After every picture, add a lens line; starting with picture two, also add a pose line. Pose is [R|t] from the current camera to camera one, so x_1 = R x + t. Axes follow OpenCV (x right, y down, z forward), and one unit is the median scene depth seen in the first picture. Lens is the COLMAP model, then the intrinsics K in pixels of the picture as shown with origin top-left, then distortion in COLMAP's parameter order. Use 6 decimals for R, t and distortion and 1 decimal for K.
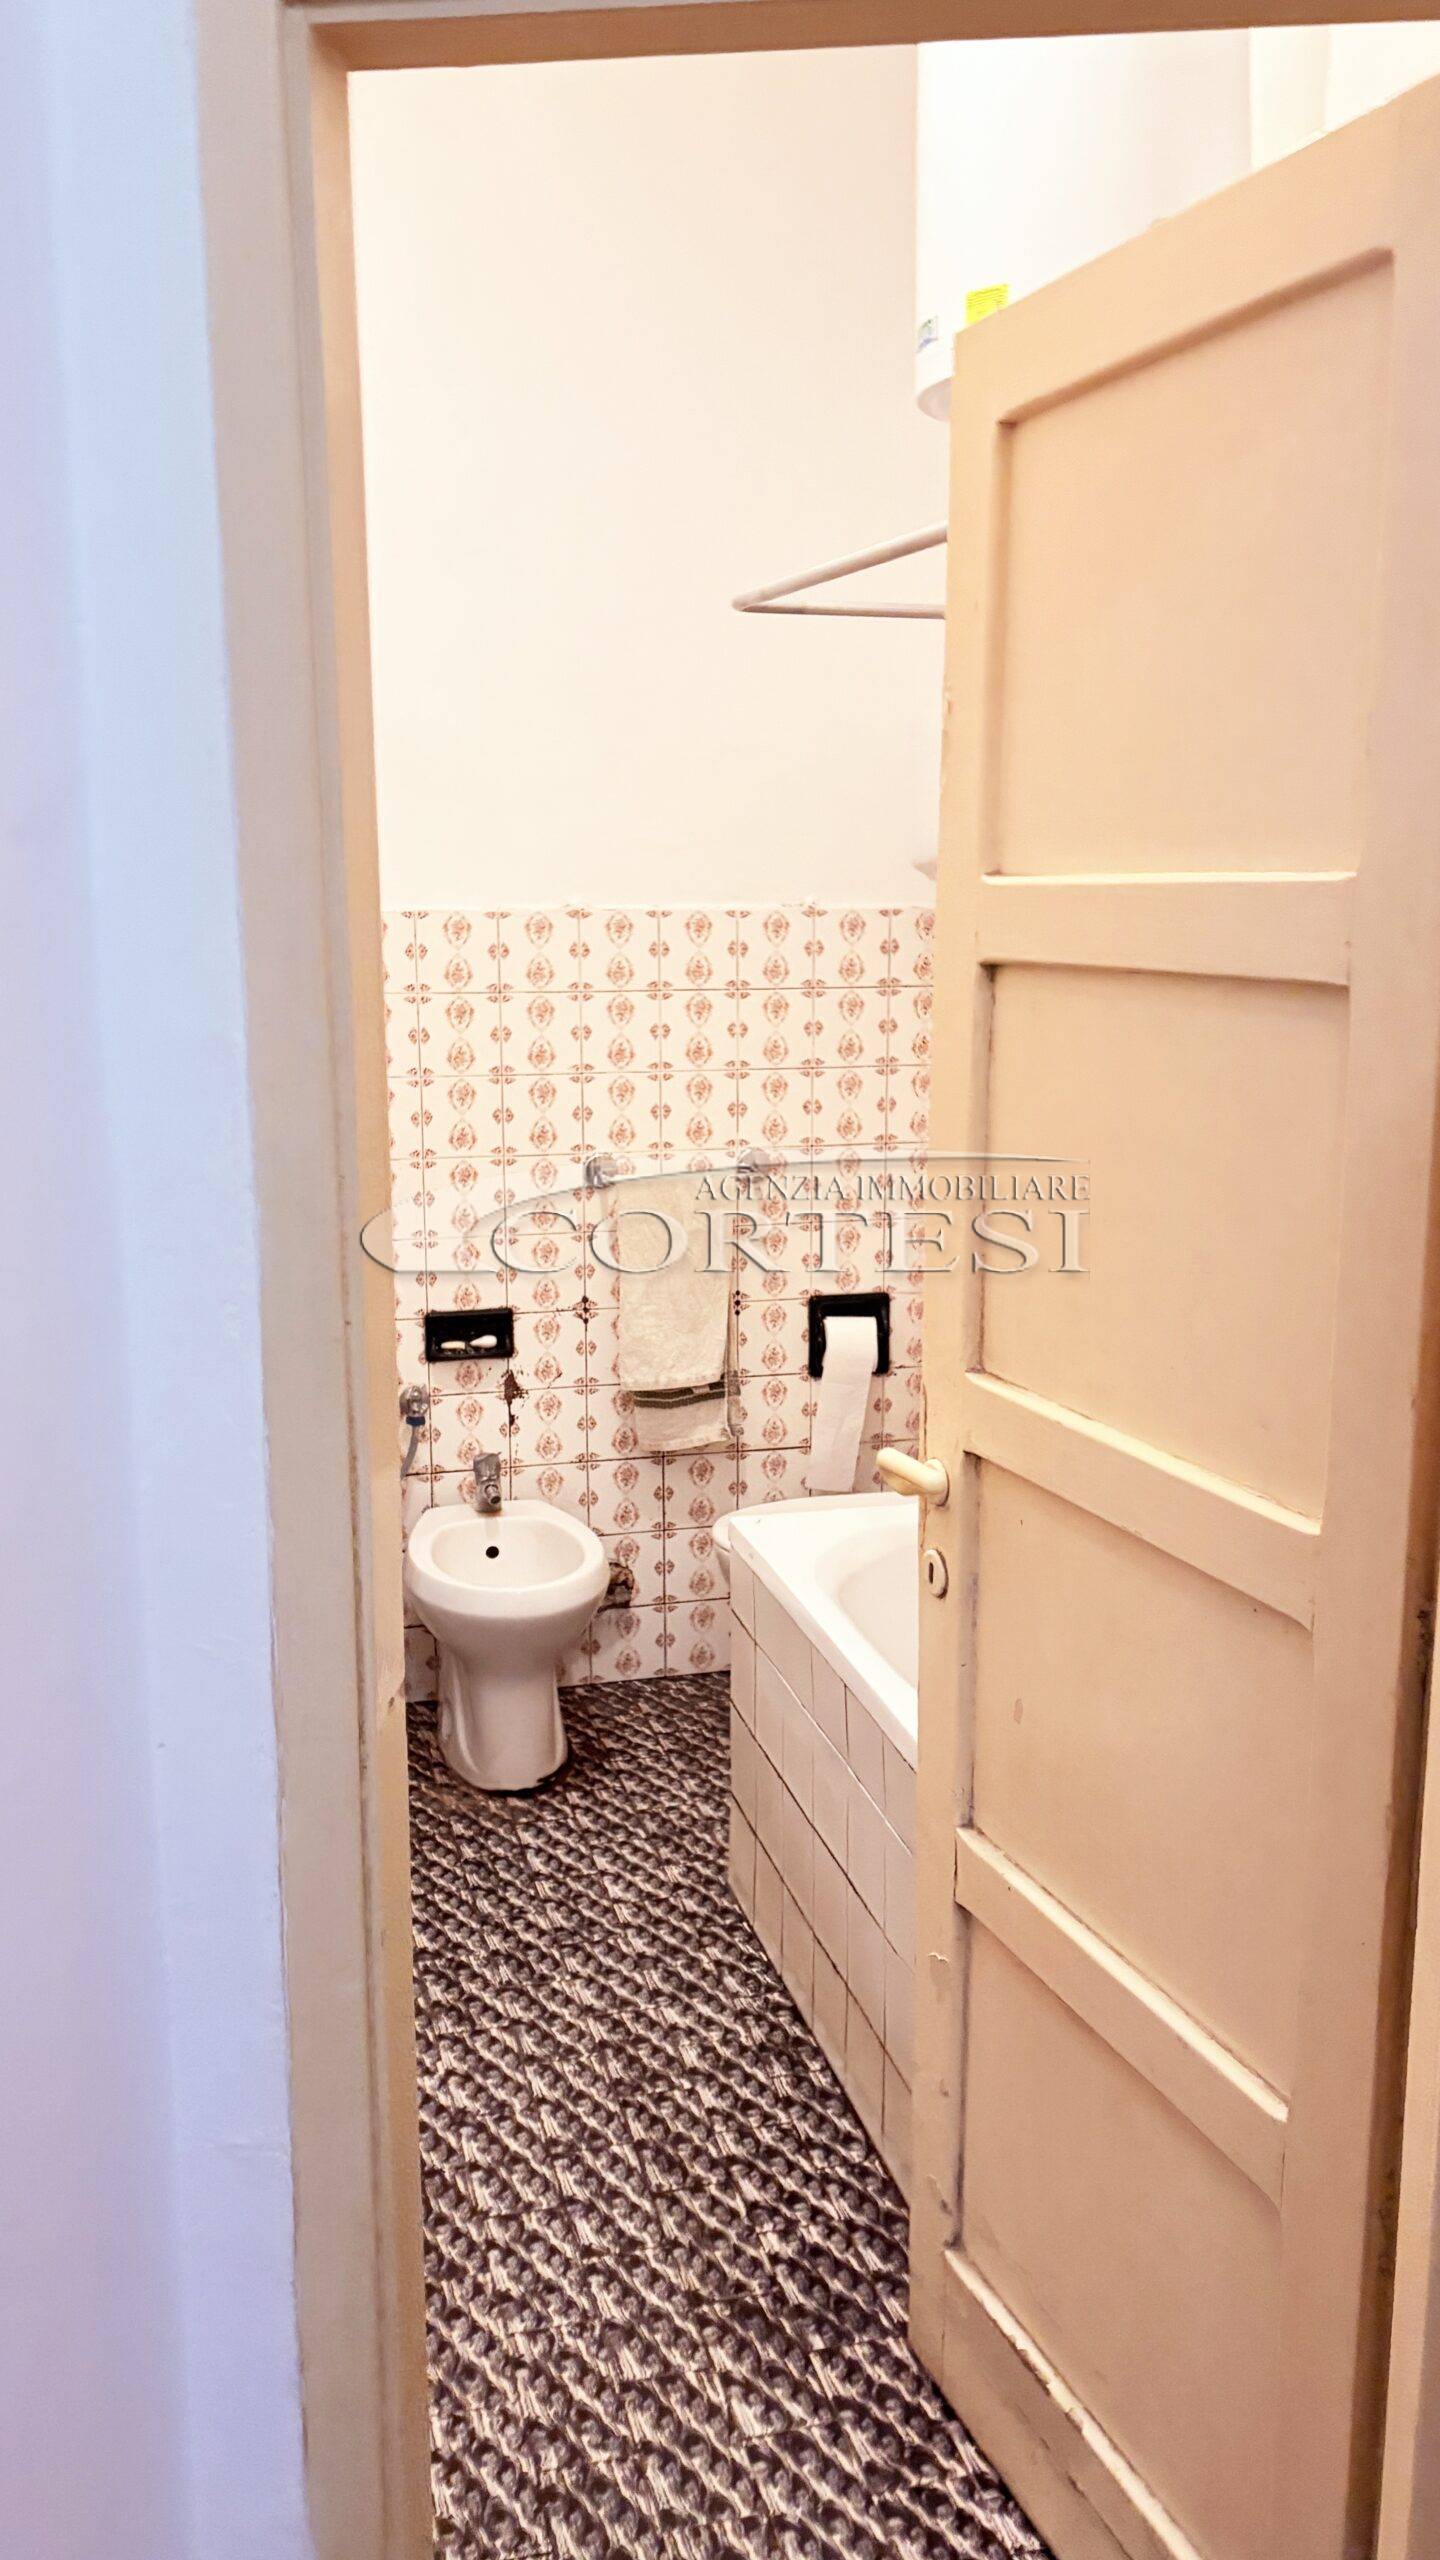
lens RADIAL K [[2025.2, 0, 708.5], [0, 2025.2, 1283.1], [0, 0, 1]] dist [0.083422, -0.107882]
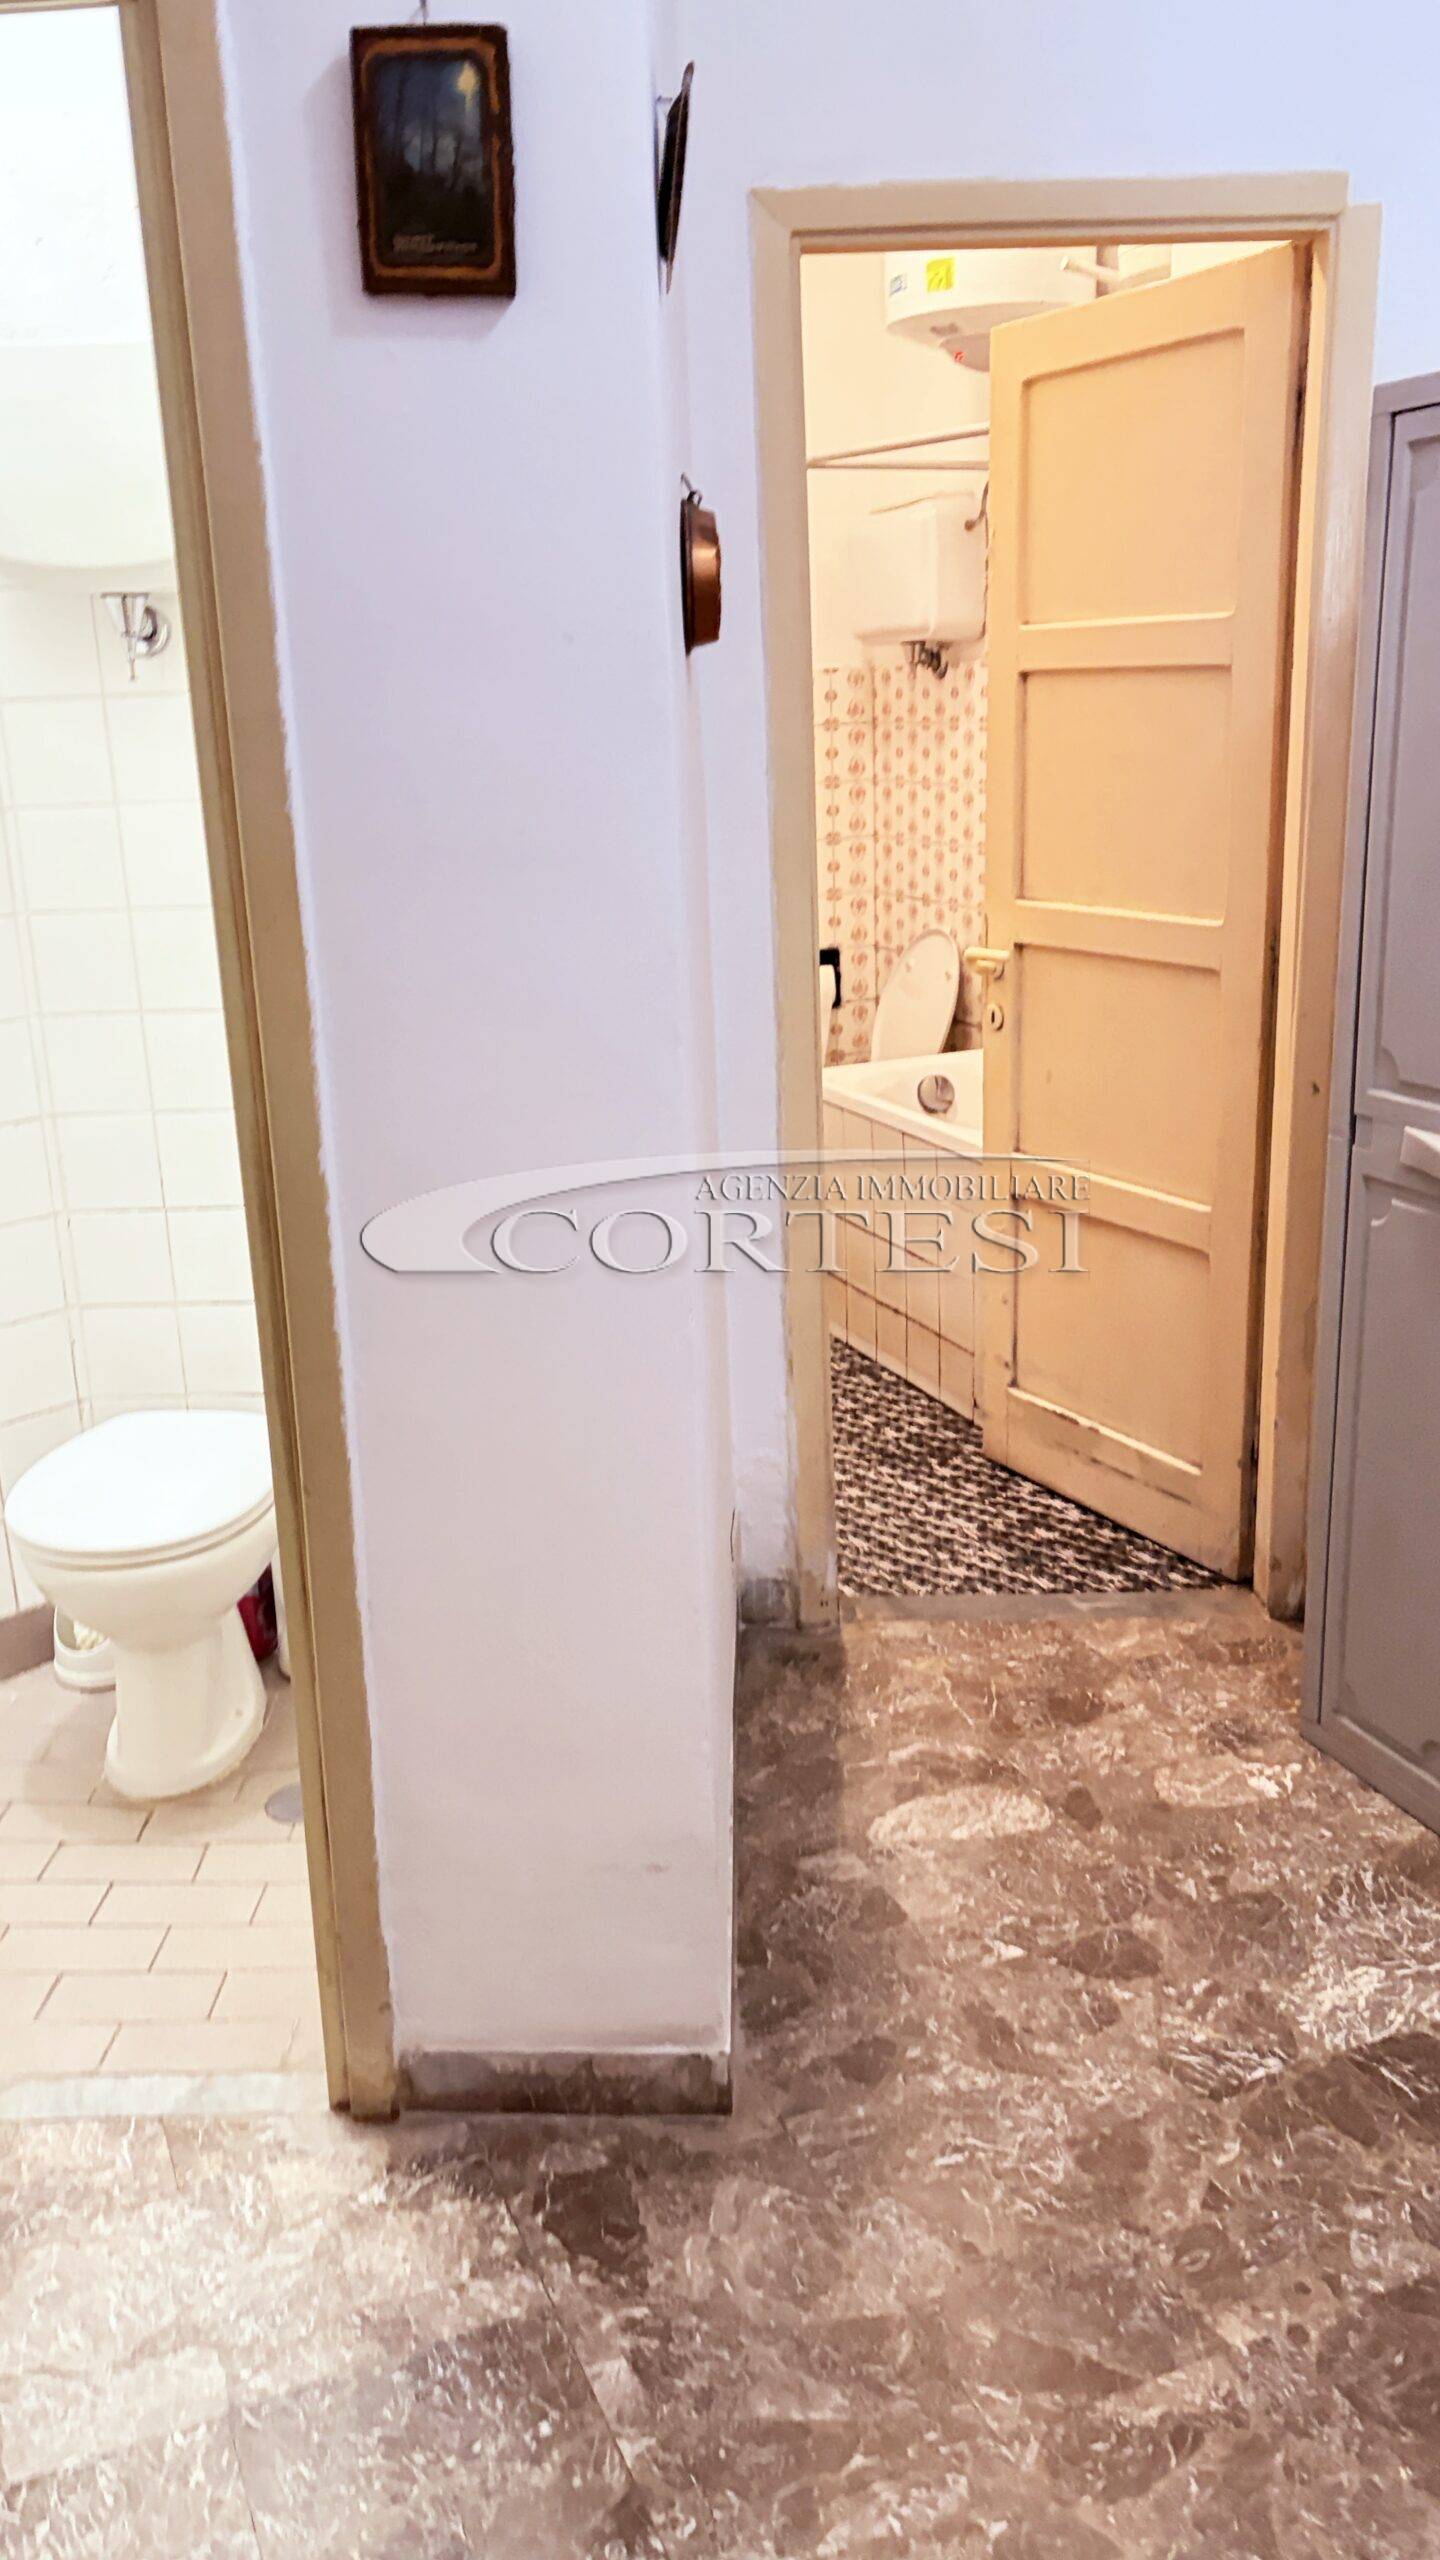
lens RADIAL K [[2031.1, 0, 724.8], [0, 2031.1, 1275.6], [0, 0, 1]] dist [0.114607, -0.253701]
pose [[0.986305, -0.070079, 0.149301, -0.403488], [0.057423, 0.994511, 0.087462, 0.190236], [-0.154611, -0.077691, 0.984916, -0.767674]]
